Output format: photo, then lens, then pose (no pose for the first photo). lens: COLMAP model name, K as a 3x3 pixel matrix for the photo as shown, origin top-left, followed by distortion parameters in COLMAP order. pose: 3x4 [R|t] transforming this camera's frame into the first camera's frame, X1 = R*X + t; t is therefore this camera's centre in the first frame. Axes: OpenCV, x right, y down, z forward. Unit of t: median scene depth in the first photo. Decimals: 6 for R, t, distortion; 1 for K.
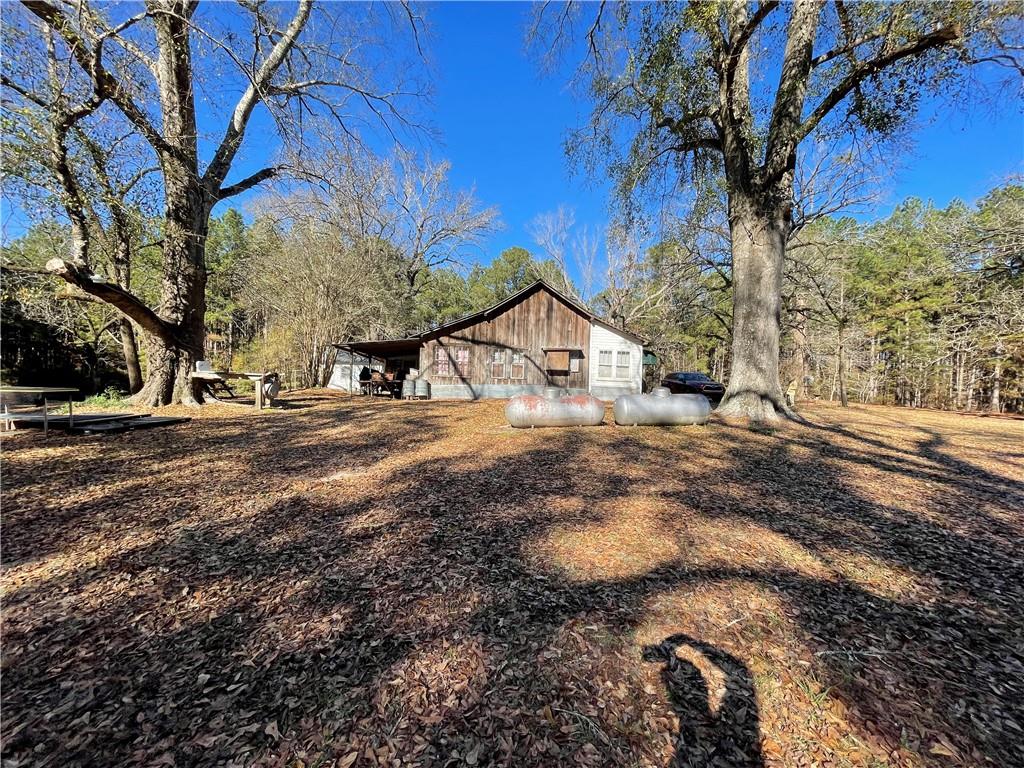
lens RADIAL K [[413.8, 0, 512.1], [0, 413.8, 387.1], [0, 0, 1]] dist [-0.003552, 0.004903]
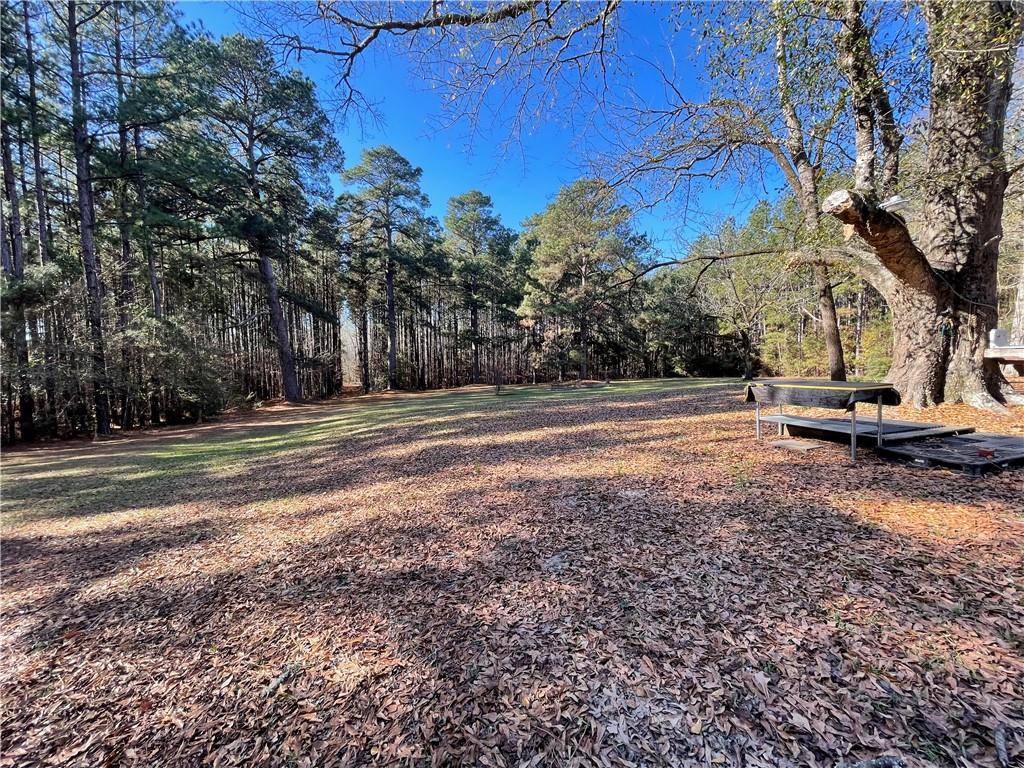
lens RADIAL K [[413.8, 0, 512.1], [0, 413.8, 387.1], [0, 0, 1]] dist [-0.003552, 0.004903]
pose [[0.321446, 0.032287, -0.946377, -0.442639], [0.015246, 0.999113, 0.039264, -0.016564], [0.946805, -0.027050, 0.320668, 0.193211]]
